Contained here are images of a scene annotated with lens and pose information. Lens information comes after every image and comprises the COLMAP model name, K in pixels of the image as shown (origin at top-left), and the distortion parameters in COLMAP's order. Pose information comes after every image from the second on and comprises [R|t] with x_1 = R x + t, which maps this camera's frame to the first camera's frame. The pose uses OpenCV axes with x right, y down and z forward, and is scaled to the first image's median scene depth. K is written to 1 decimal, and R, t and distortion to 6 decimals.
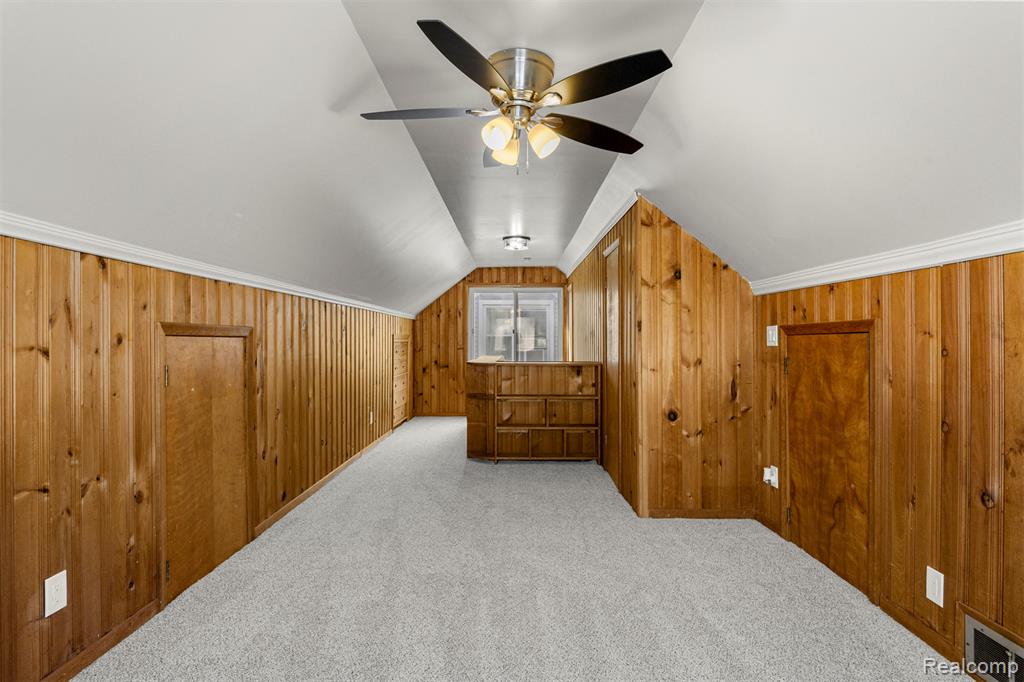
lens RADIAL K [[533.0, 0, 510.8], [0, 533.0, 341.7], [0, 0, 1]] dist [-0.004734, 0.001274]
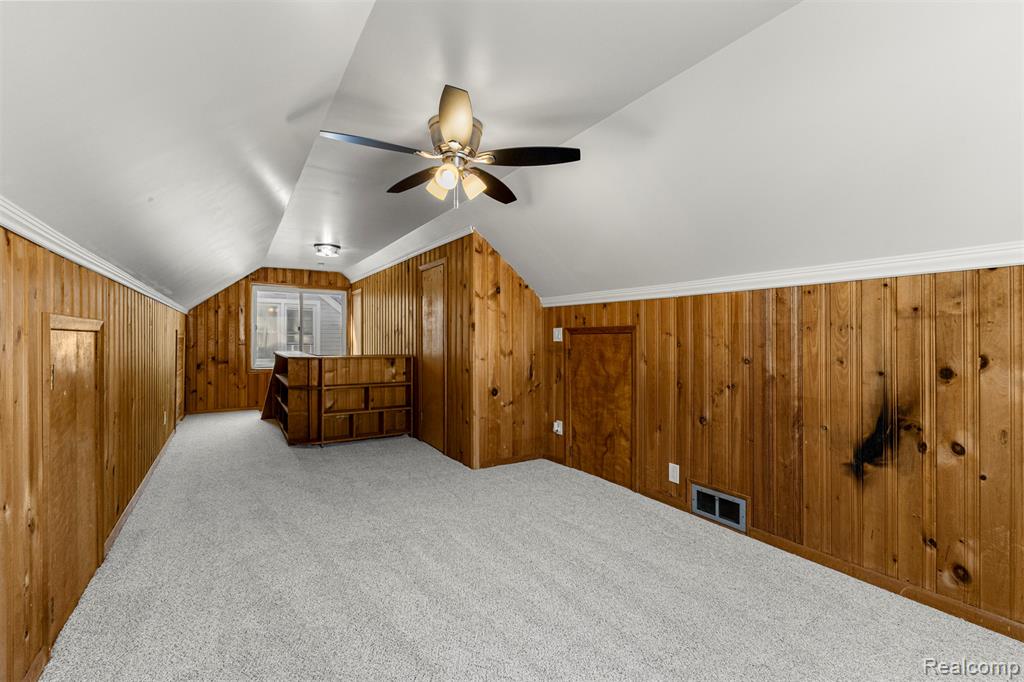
lens RADIAL K [[442.6, 0, 505.9], [0, 442.6, 336.4], [0, 0, 1]] dist [0.007910, -0.001602]
pose [[0.843315, 0.005099, 0.537395, -0.339352], [-0.002649, 0.999982, -0.005331, 0.001168], [-0.537413, 0.003073, 0.843314, 0.018496]]
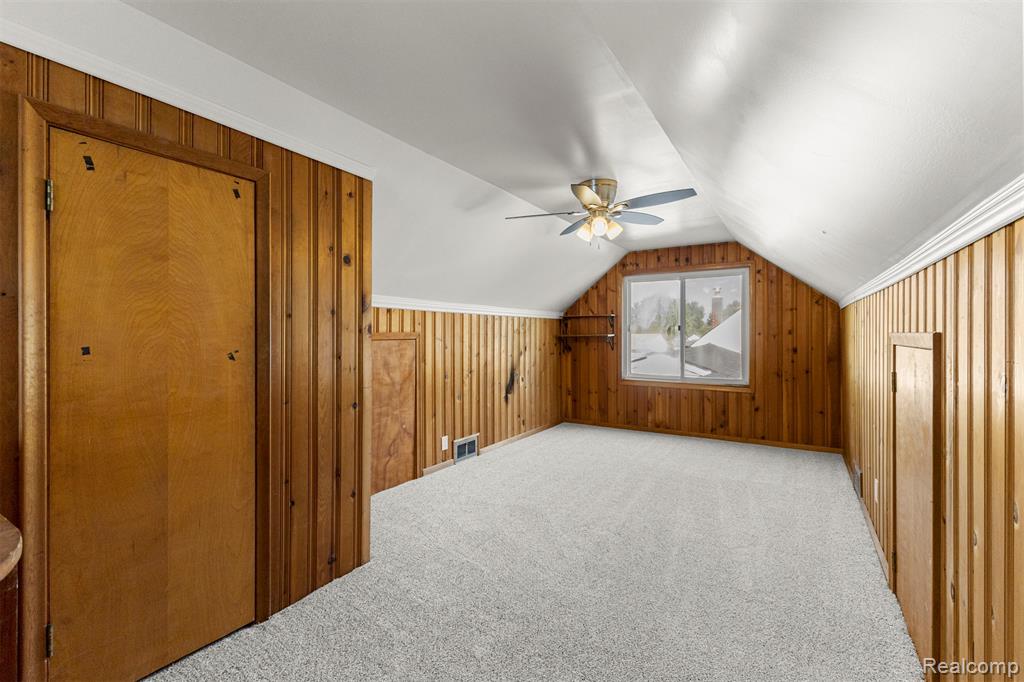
lens RADIAL K [[442.6, 0, 516.0], [0, 442.6, 334.7], [0, 0, 1]] dist [0.007910, -0.001602]
pose [[-0.851585, 0.004046, 0.524201, -0.375423], [0.005013, 0.999987, 0.000427, -0.027362], [-0.524193, 0.002992, -0.851594, 1.725442]]
